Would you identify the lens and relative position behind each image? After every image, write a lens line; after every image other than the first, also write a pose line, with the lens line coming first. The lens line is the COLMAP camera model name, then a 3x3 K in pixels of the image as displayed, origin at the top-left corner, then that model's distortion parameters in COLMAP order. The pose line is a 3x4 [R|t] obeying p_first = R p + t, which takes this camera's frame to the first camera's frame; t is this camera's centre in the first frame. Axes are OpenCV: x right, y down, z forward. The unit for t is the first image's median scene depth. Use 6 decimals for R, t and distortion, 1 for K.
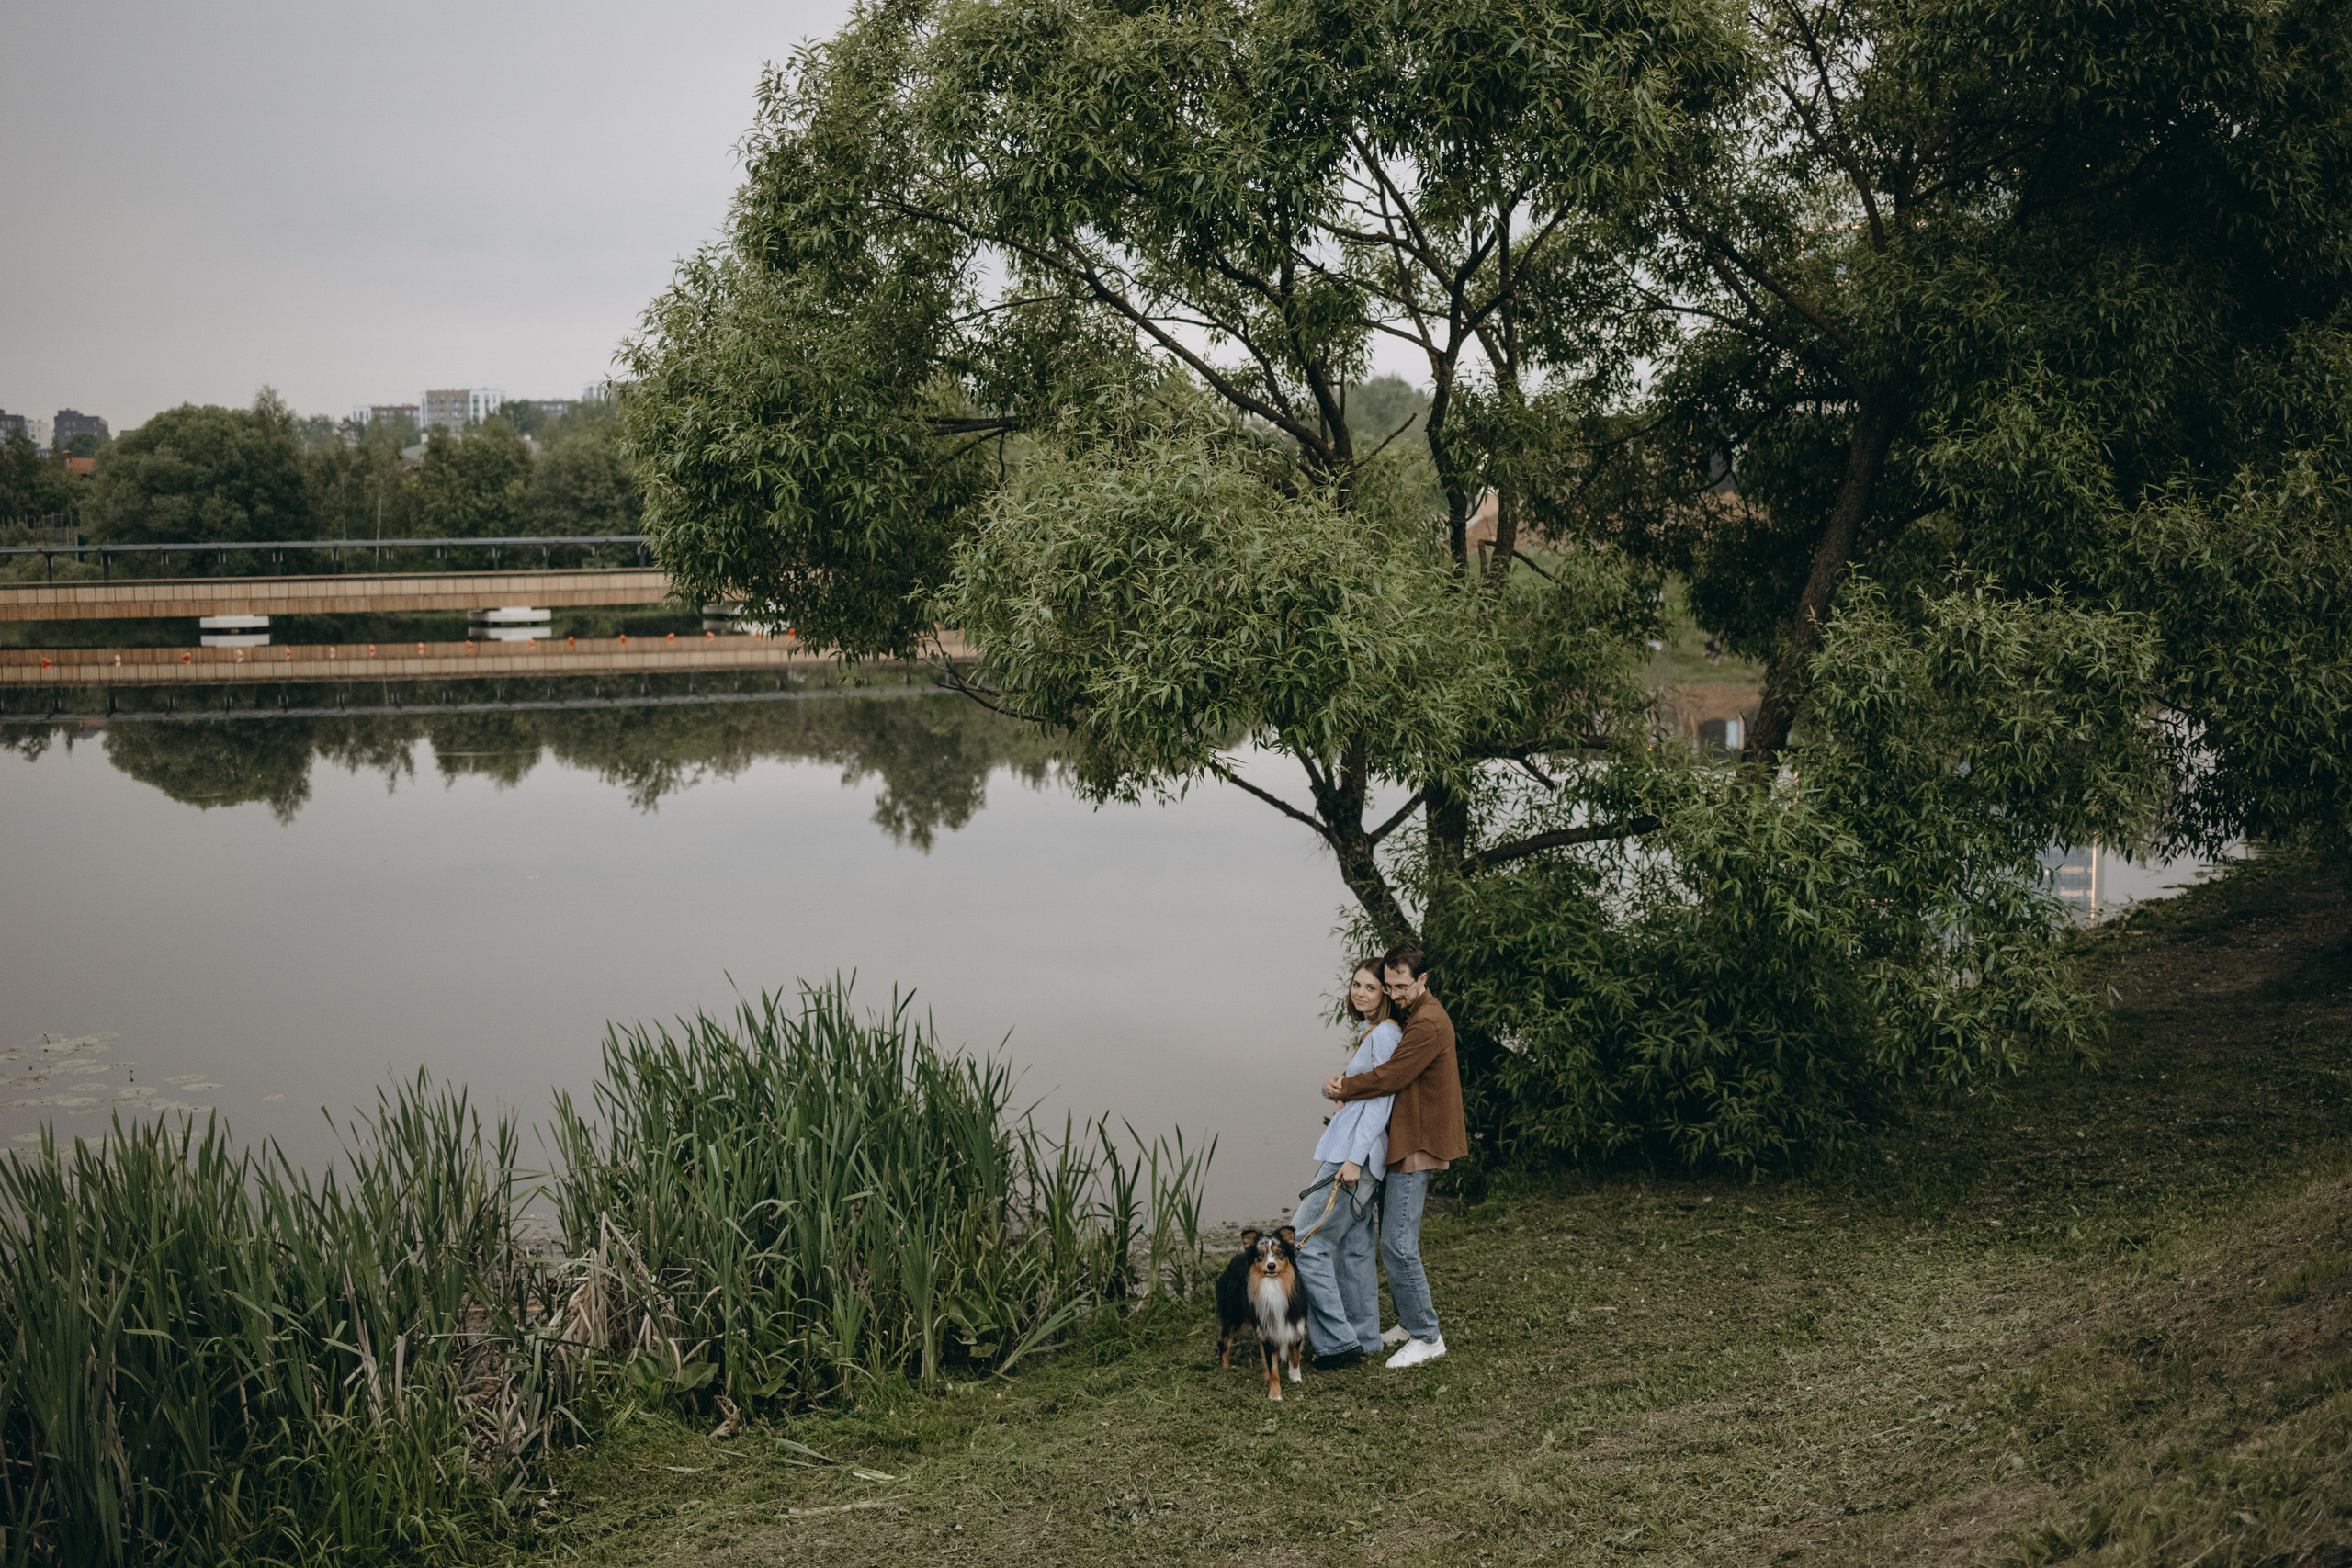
lens RADIAL K [[2490.4, 0, 1176.0], [0, 2490.4, 784.0], [0, 0, 1]] dist [-0.047667, -0.014925]
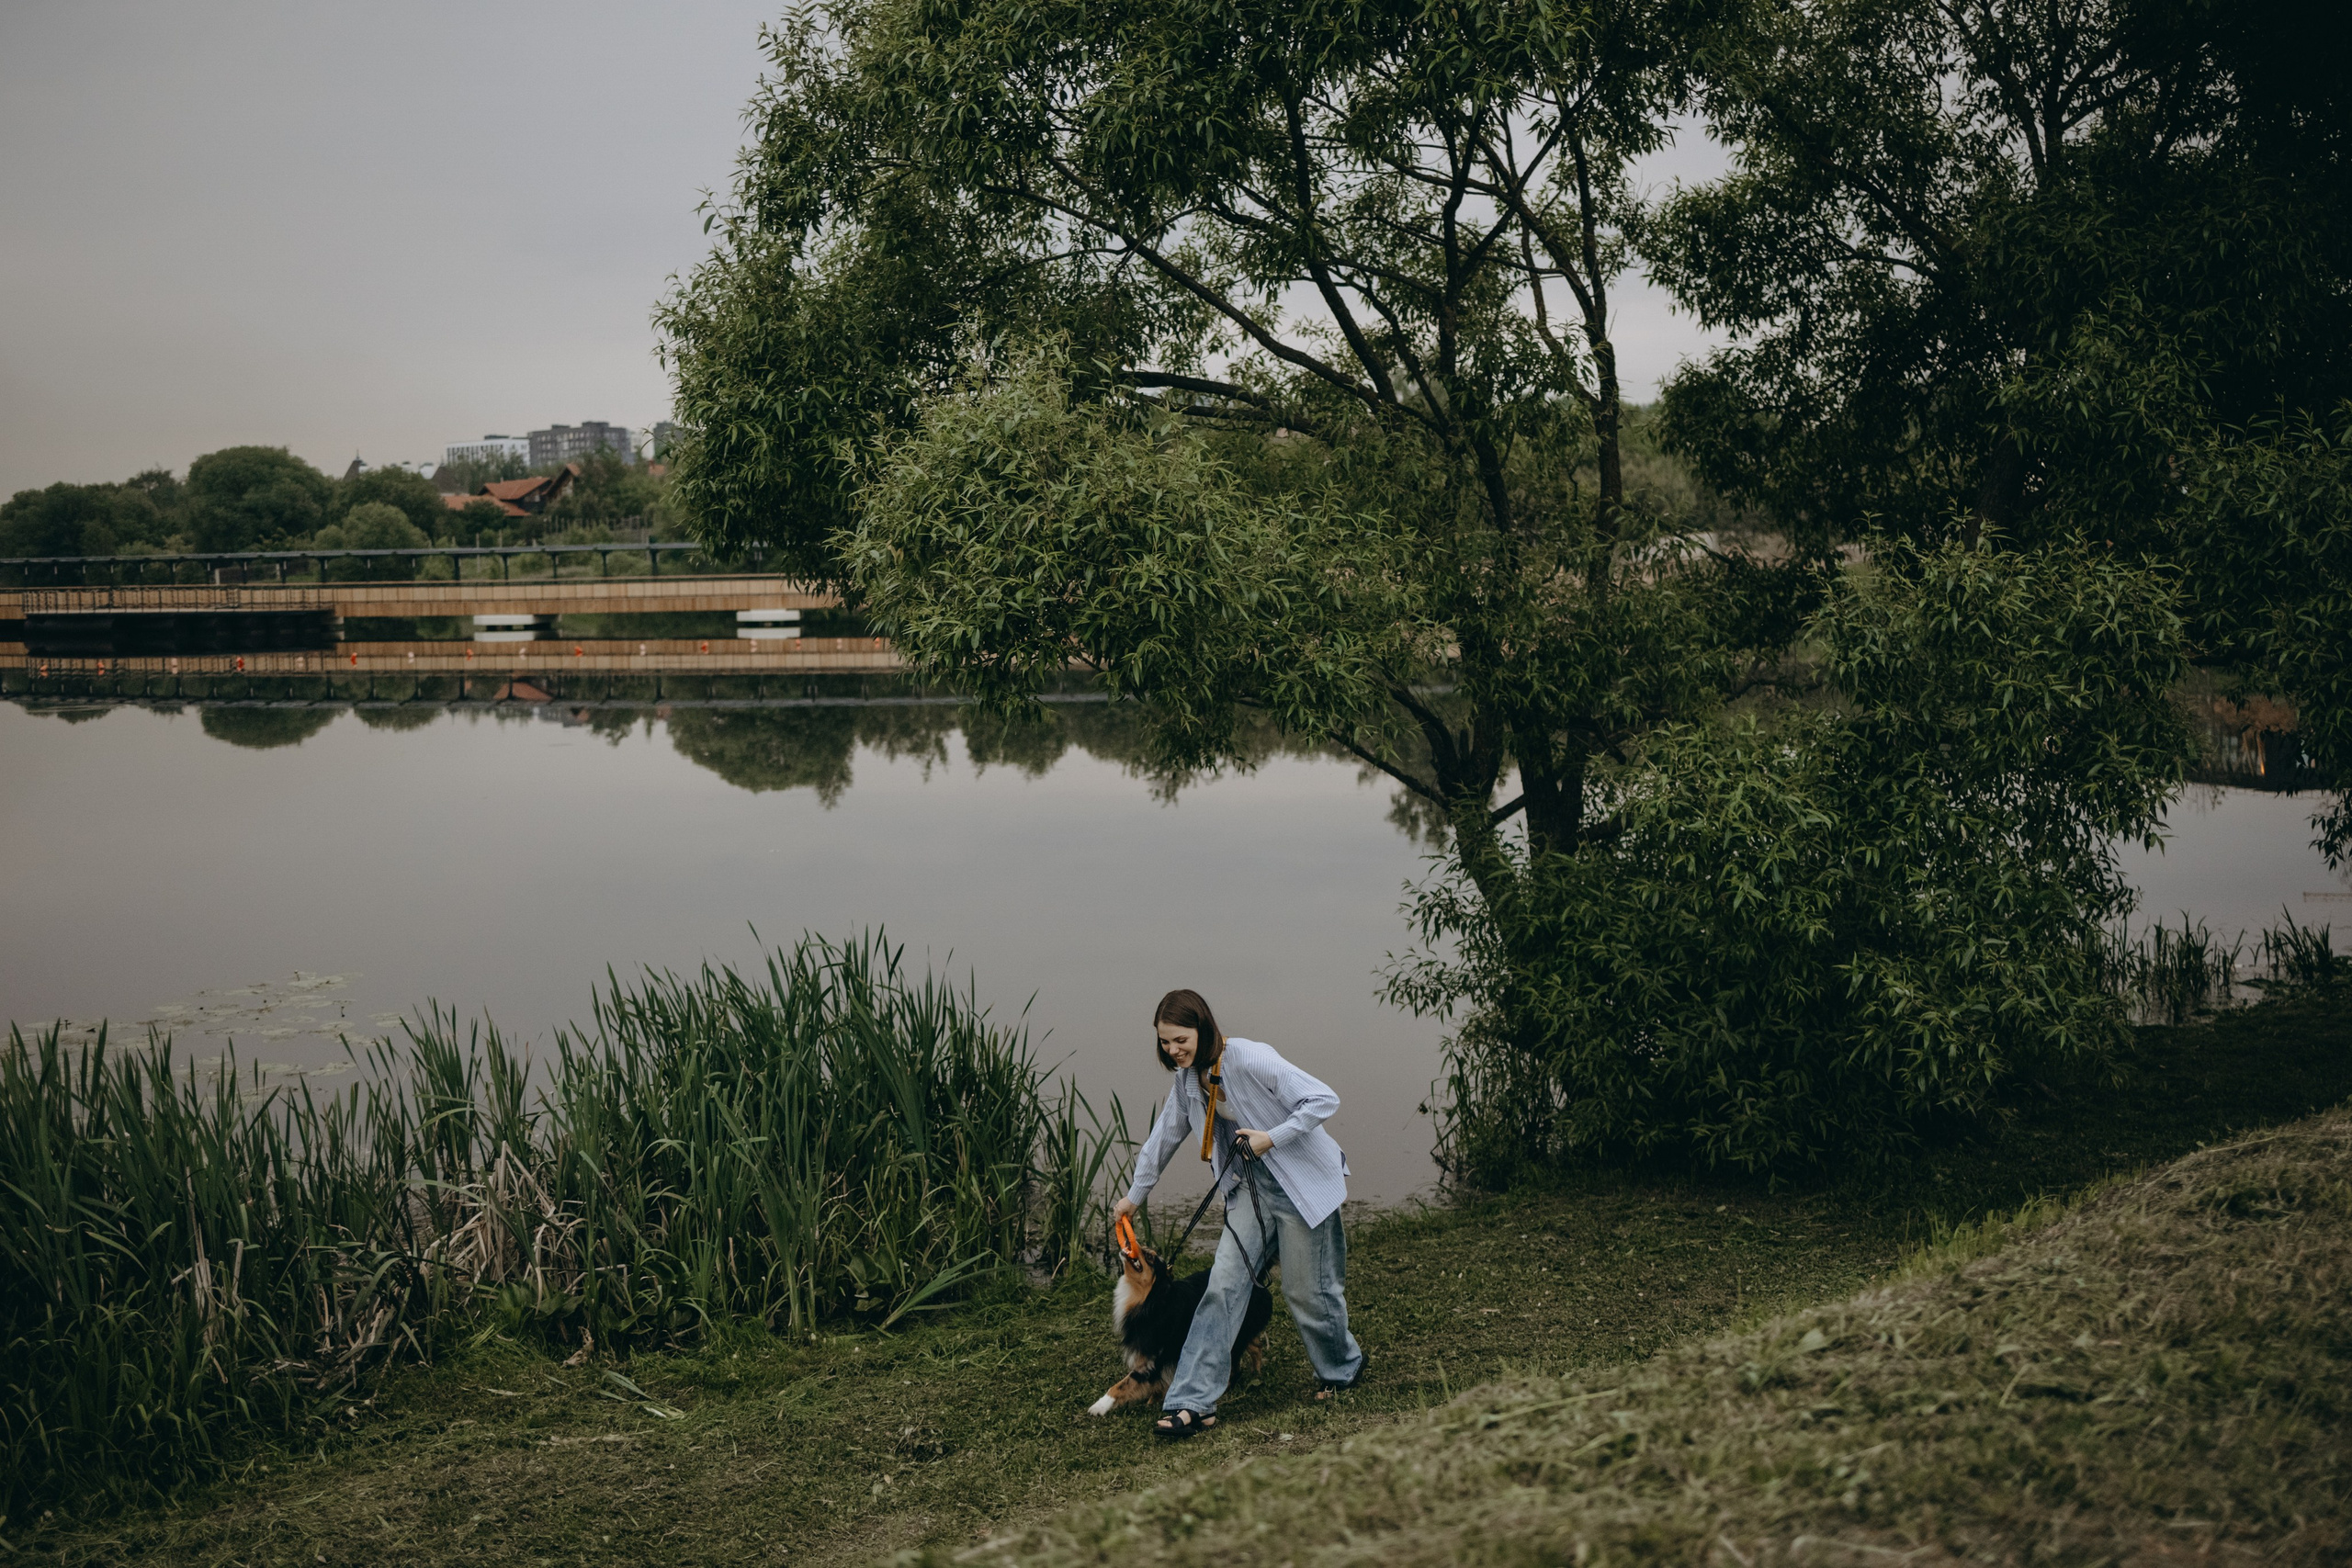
lens RADIAL K [[2462.1, 0, 1167.3], [0, 2462.1, 807.8], [0, 0, 1]] dist [-0.087951, 0.045180]
pose [[0.971653, 0.022838, -0.235305, 0.236251], [-0.020952, 0.999725, 0.010511, 0.015135], [0.235480, -0.005283, 0.971865, 0.069722]]
